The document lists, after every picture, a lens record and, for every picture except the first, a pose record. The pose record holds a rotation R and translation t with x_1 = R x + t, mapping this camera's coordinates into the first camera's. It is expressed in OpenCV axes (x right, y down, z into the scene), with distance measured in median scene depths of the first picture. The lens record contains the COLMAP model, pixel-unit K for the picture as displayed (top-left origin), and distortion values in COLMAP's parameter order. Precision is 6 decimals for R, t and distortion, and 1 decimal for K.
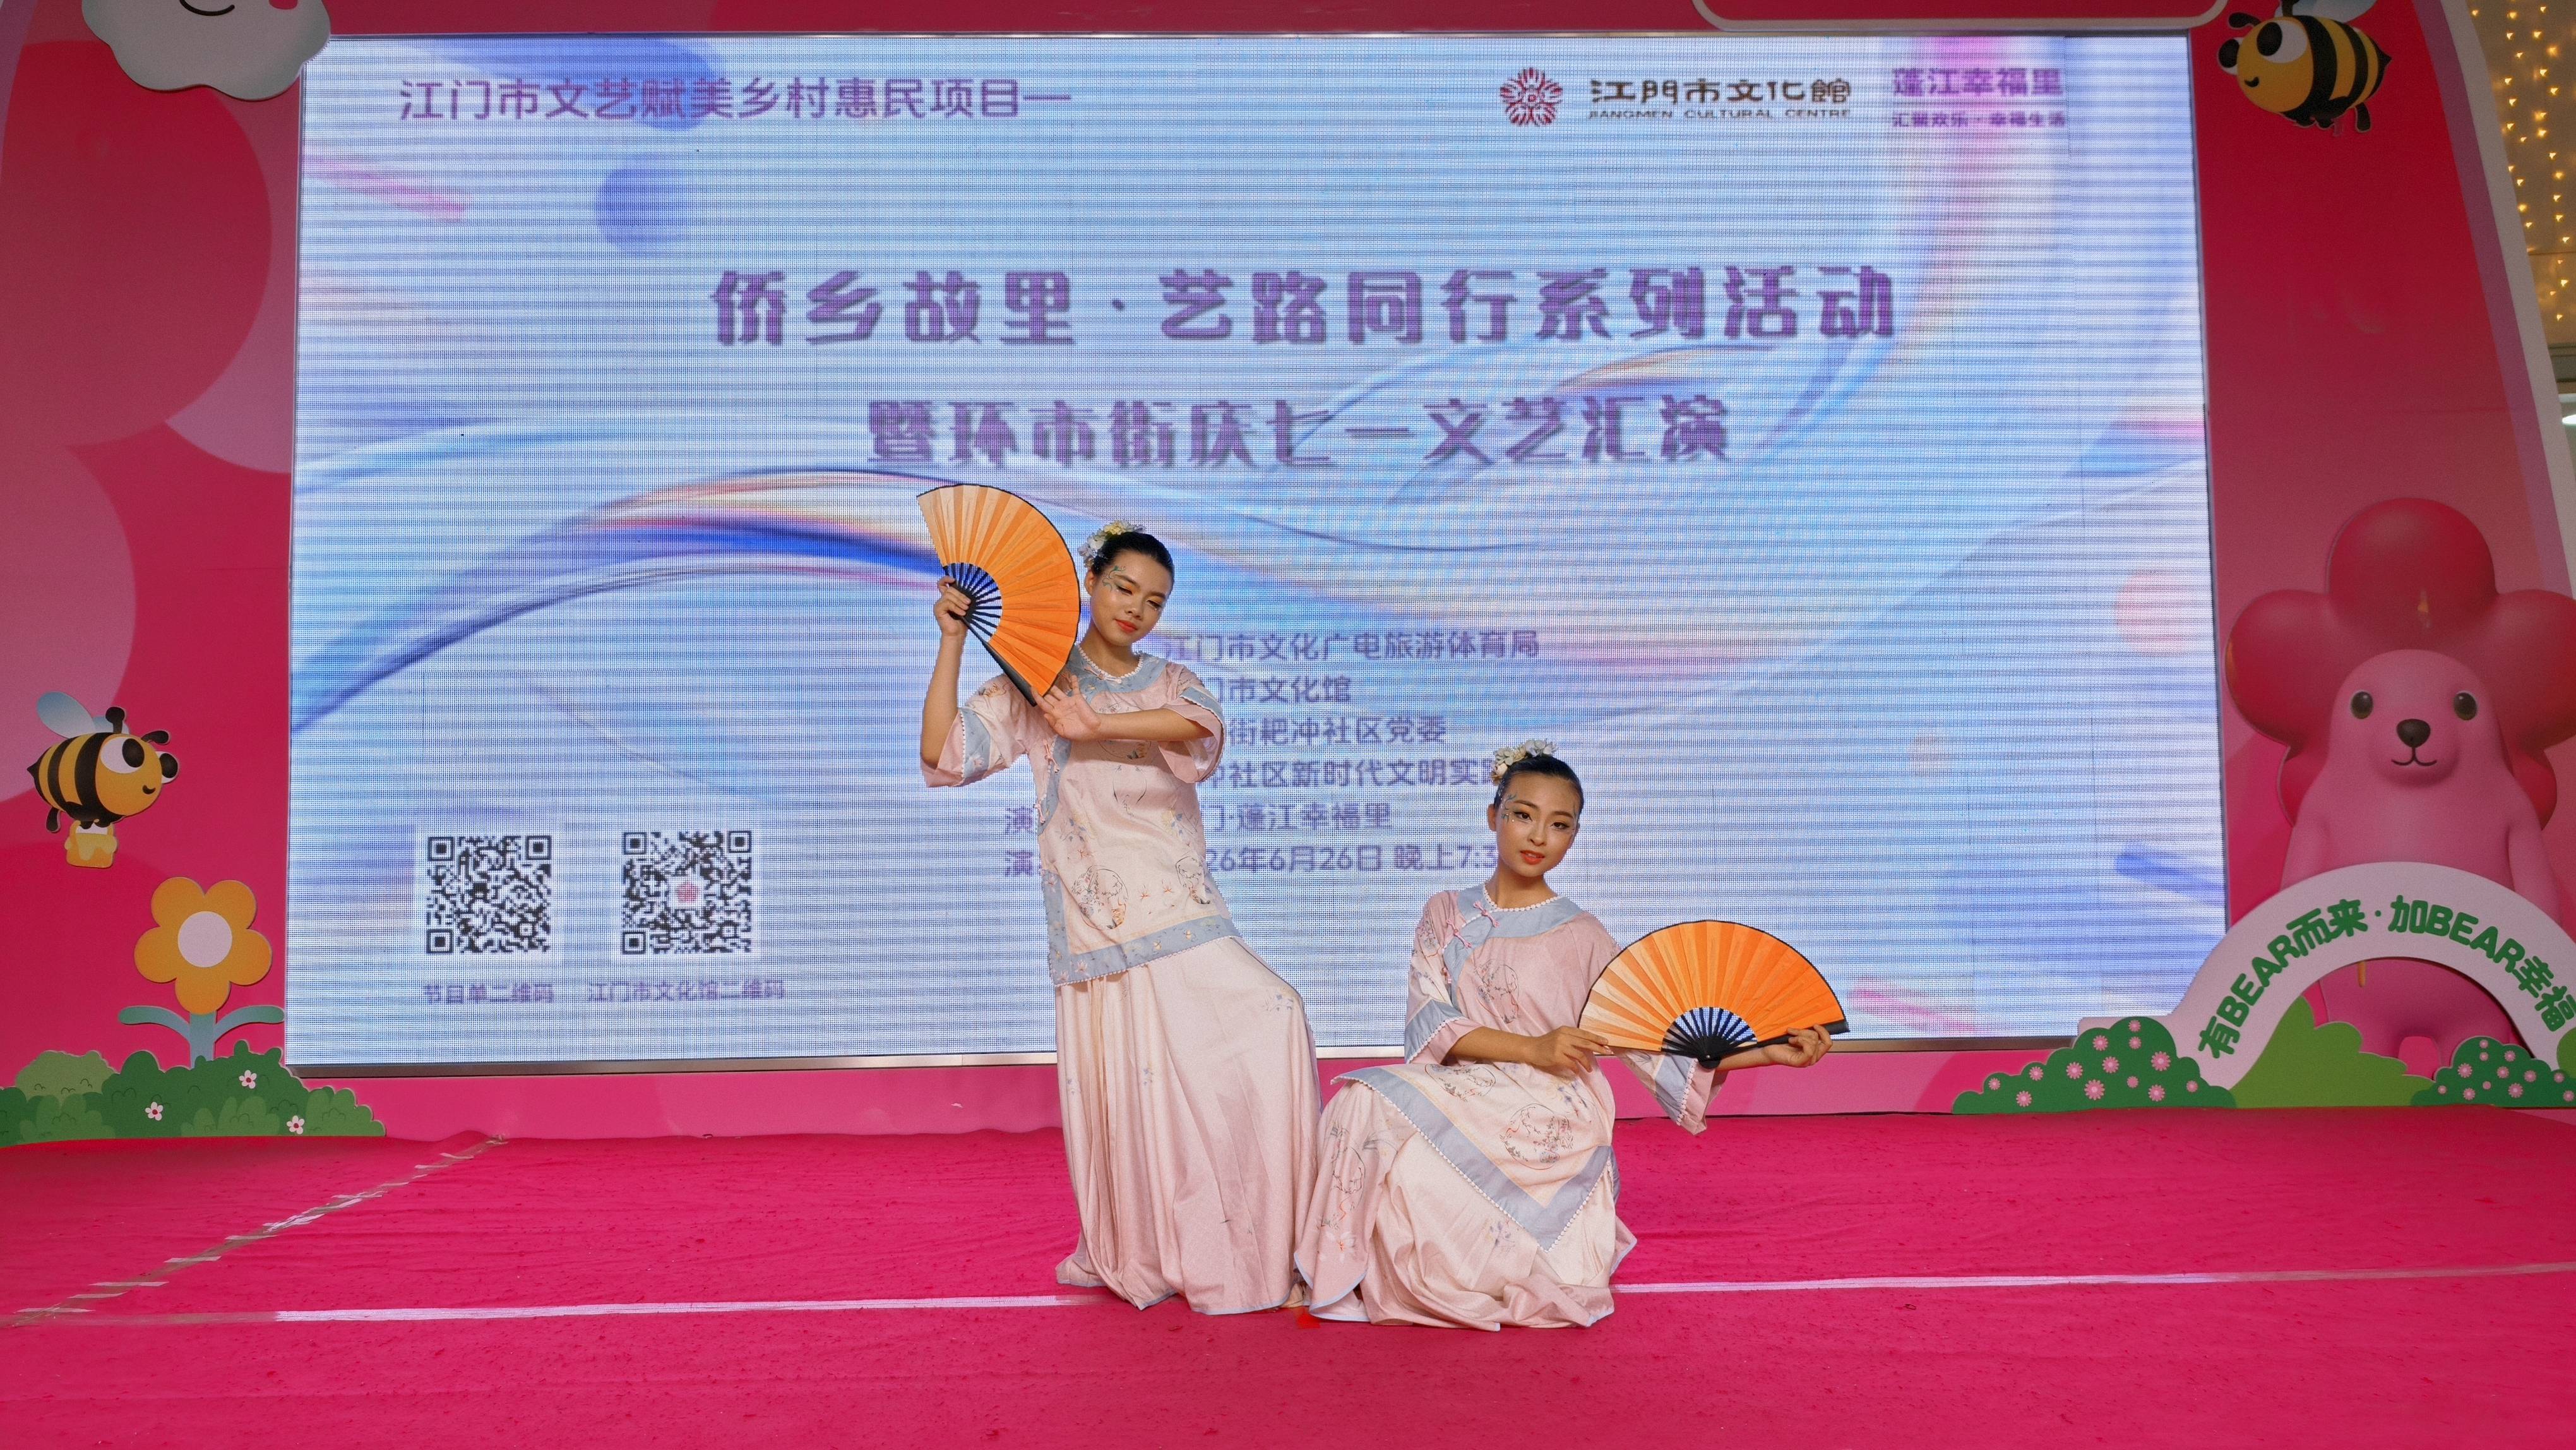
lens RADIAL K [[1790.6, 0, 1304.6], [0, 1790.6, 722.6], [0, 0, 1]] dist [0.009924, -0.027138]
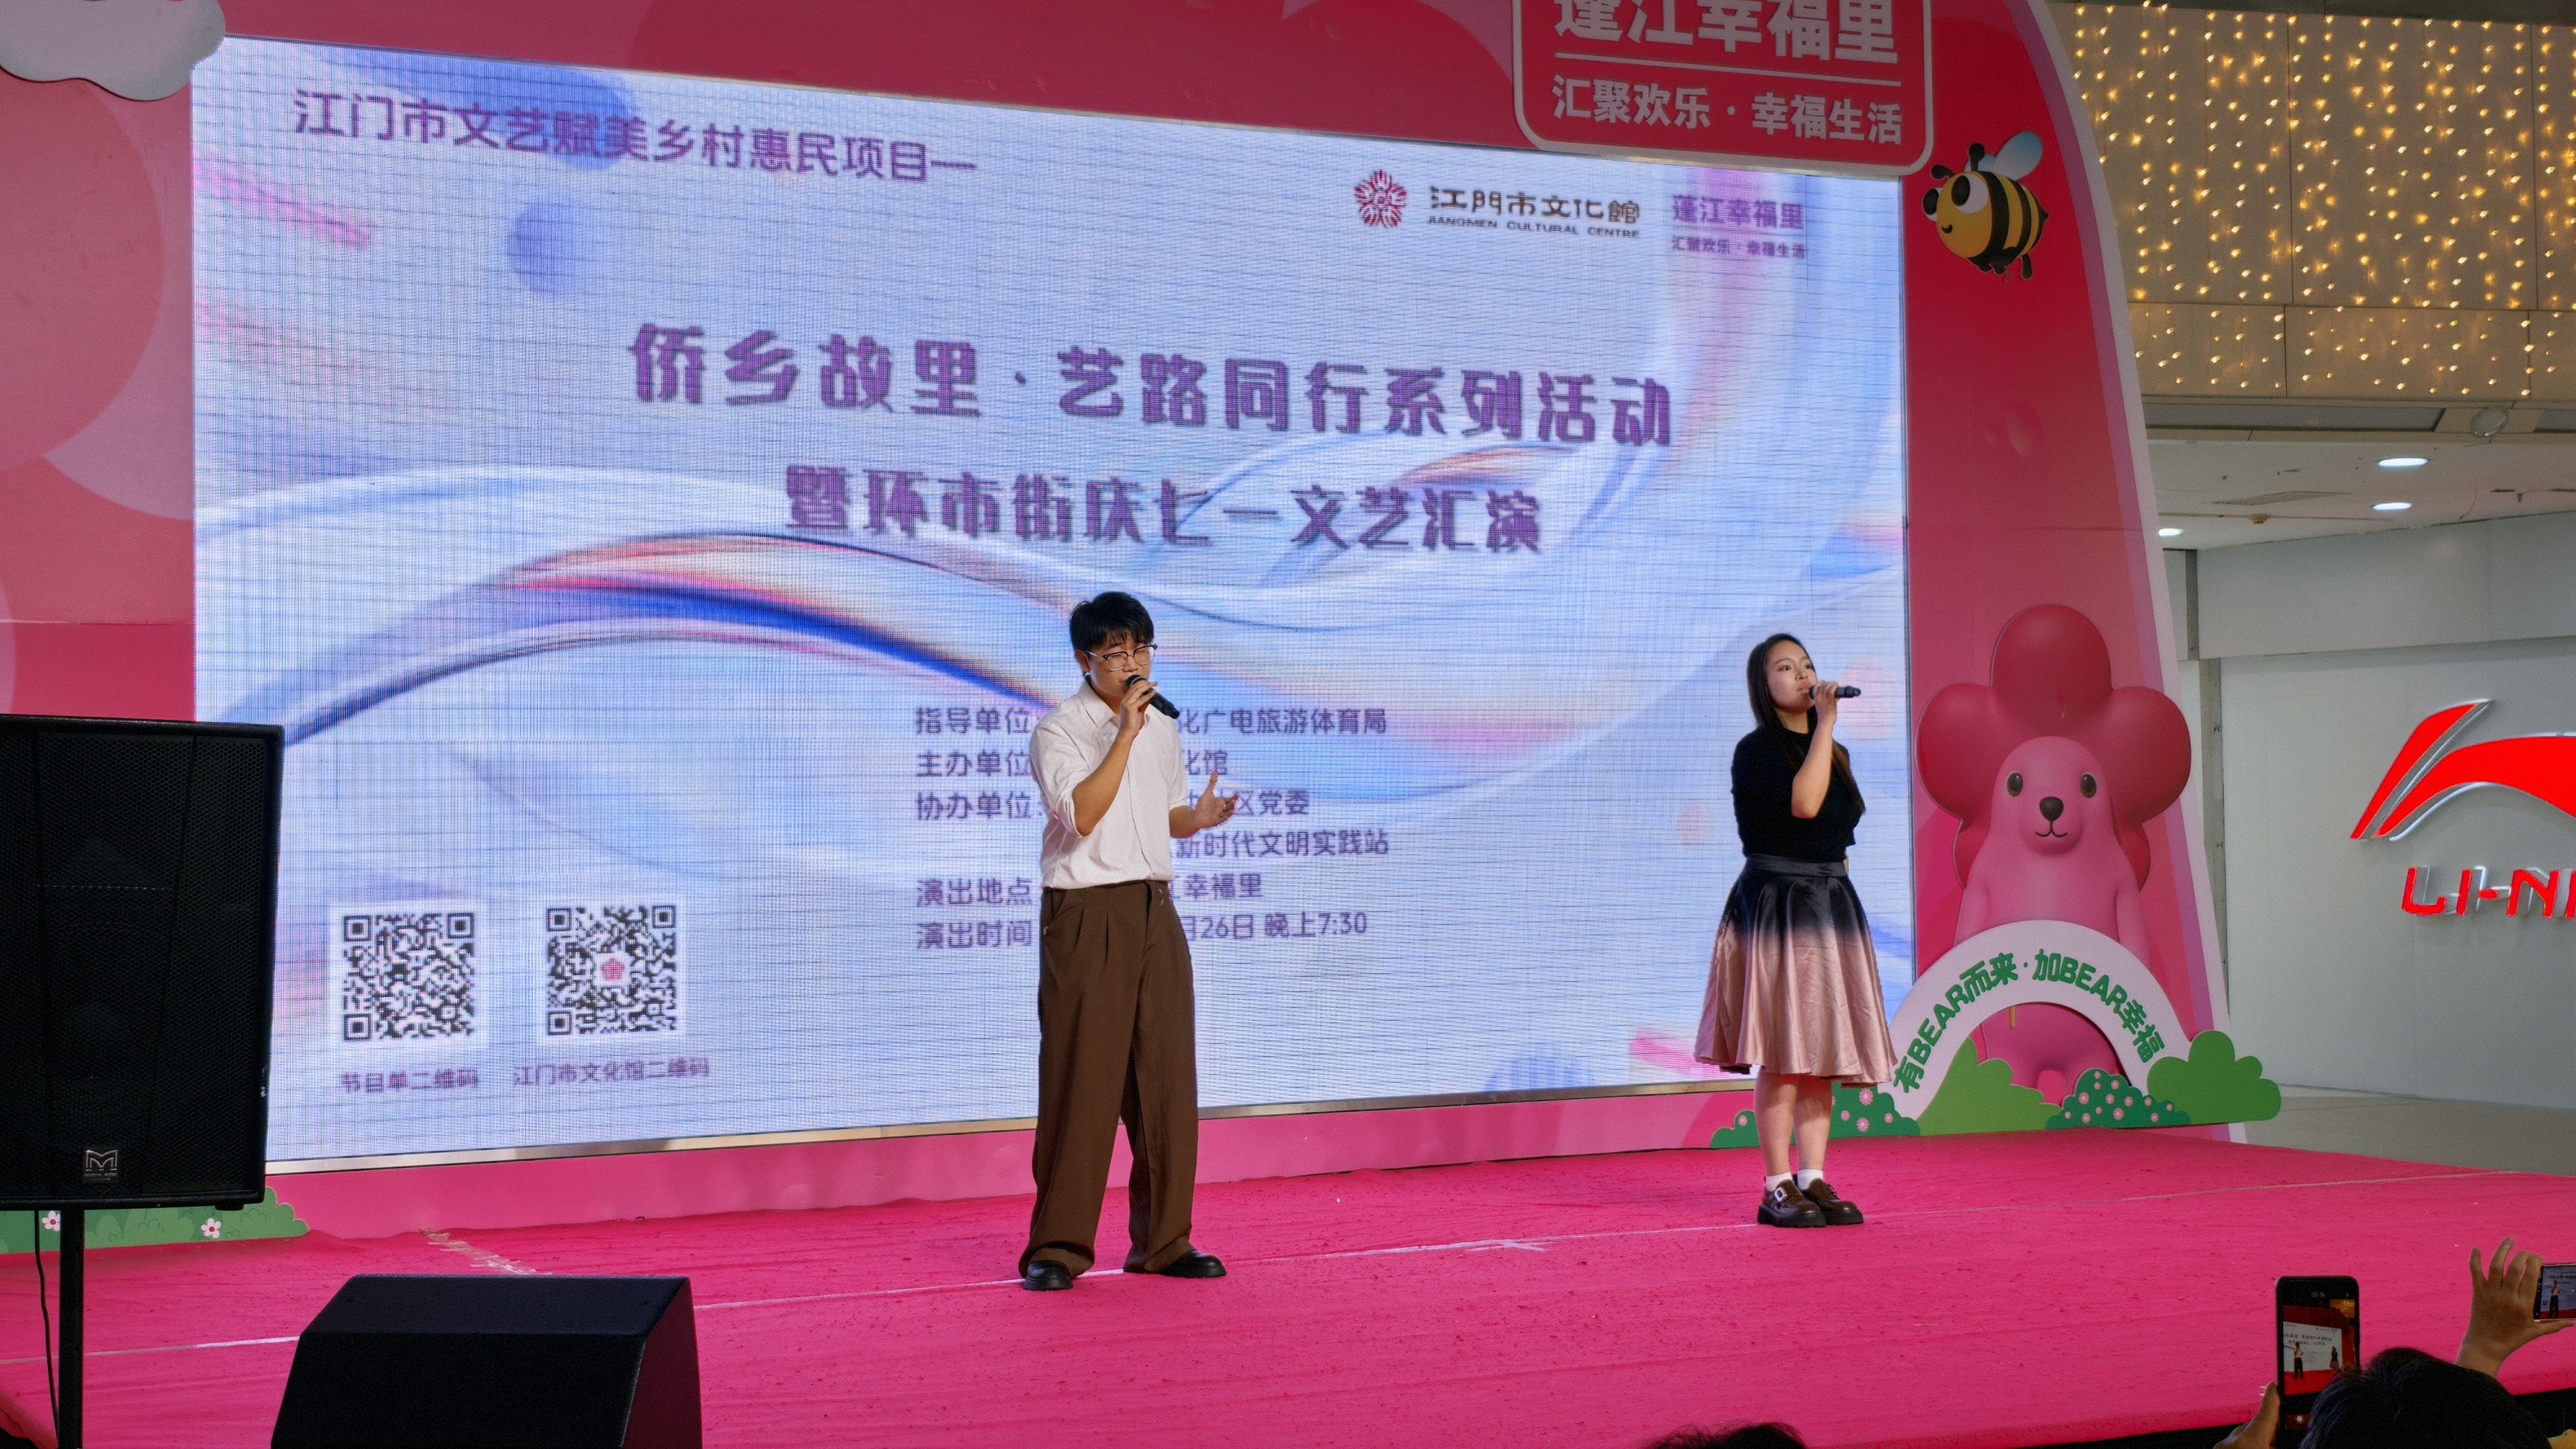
lens RADIAL K [[3626.6, 0, 1264.6], [0, 3626.6, 668.8], [0, 0, 1]] dist [0.082641, 0.000000]
pose [[0.900121, 0.019580, 0.435199, -0.868700], [-0.024188, 0.999695, 0.005050, -0.084514], [-0.434968, -0.015072, 0.900320, -0.901549]]
